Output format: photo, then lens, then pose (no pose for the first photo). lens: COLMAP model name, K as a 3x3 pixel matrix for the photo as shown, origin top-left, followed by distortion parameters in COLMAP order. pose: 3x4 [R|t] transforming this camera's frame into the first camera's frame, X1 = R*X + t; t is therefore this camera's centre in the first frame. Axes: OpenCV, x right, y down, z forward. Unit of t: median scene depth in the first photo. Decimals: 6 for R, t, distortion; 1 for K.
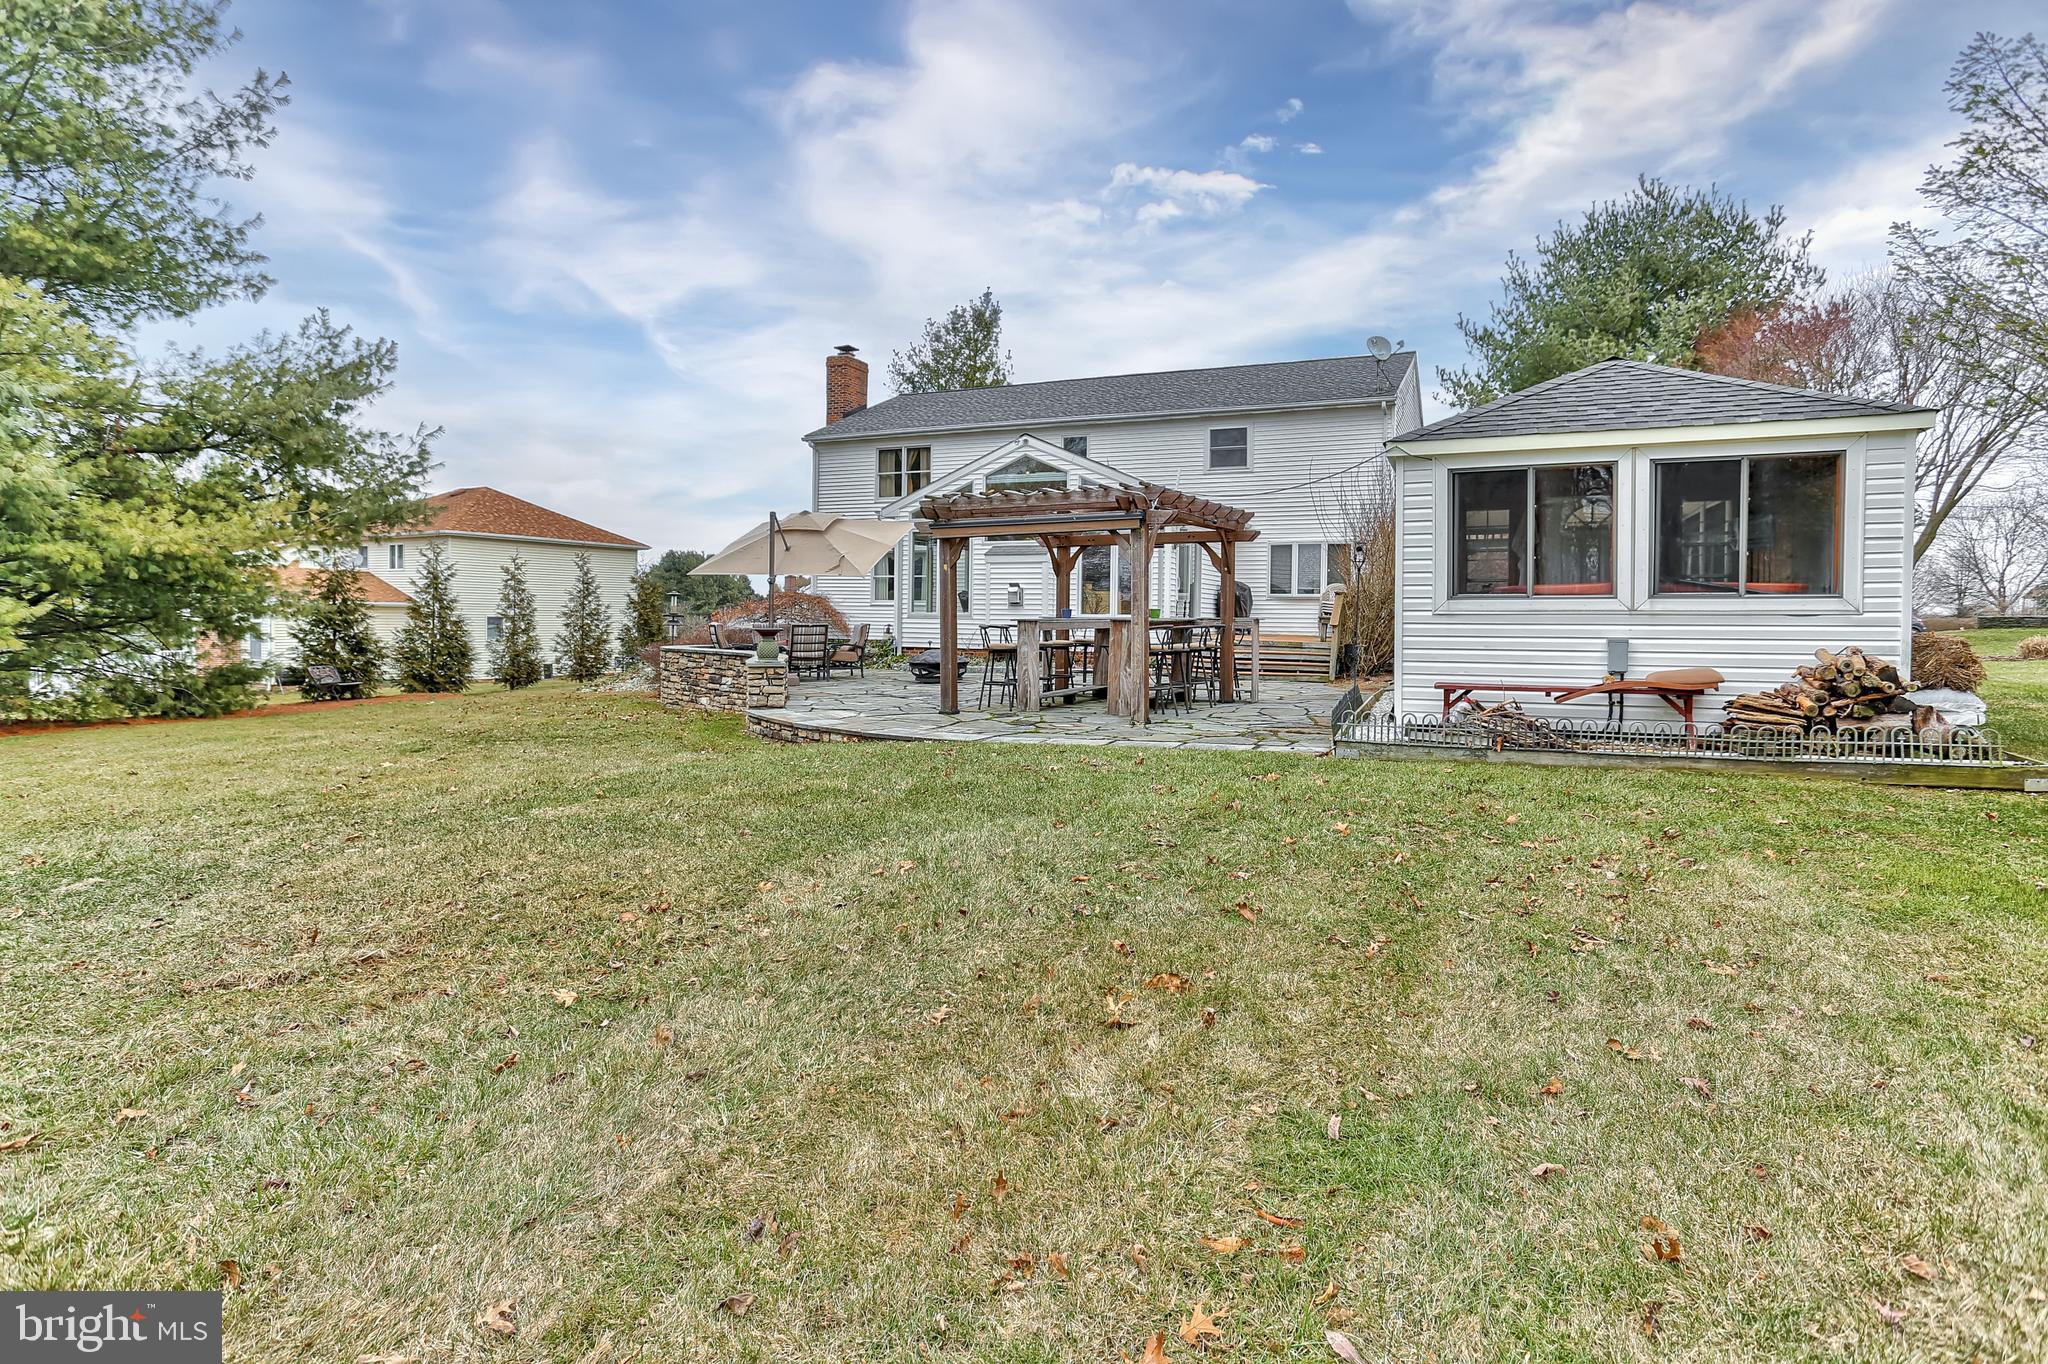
lens RADIAL K [[1089.4, 0, 1026.4], [0, 1089.4, 670.0], [0, 0, 1]] dist [-0.022891, 0.008915]
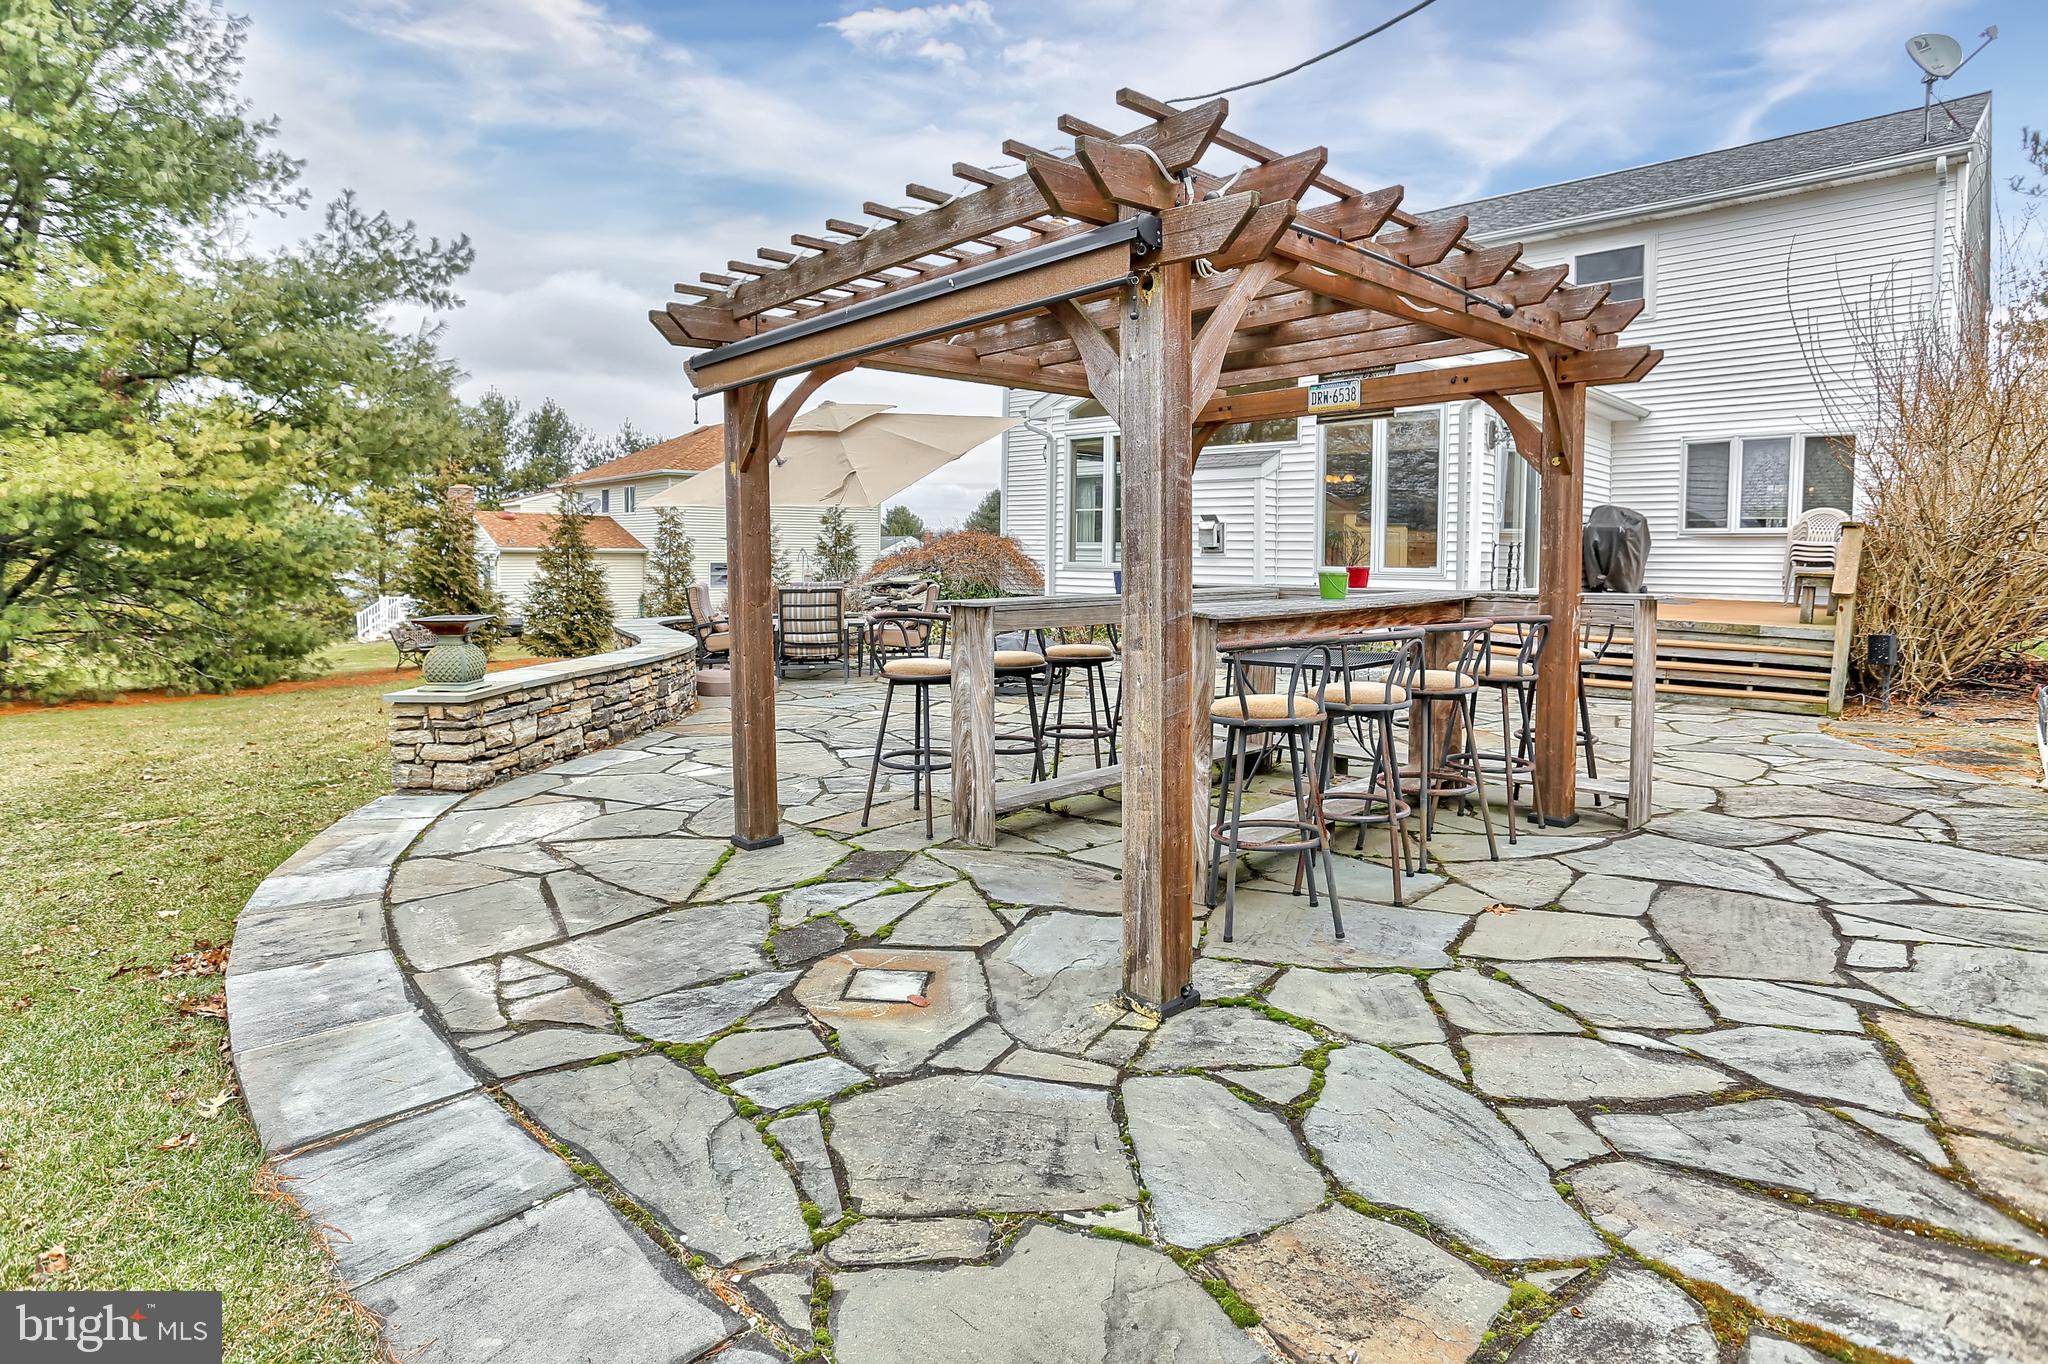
lens RADIAL K [[1089.4, 0, 1005.8], [0, 1089.4, 624.0], [0, 0, 1]] dist [-0.022891, 0.008915]
pose [[0.943780, 0.016077, -0.330182, 0.086095], [-0.011498, 0.999809, 0.015815, -0.027964], [0.330373, -0.011130, 0.943785, 0.395246]]
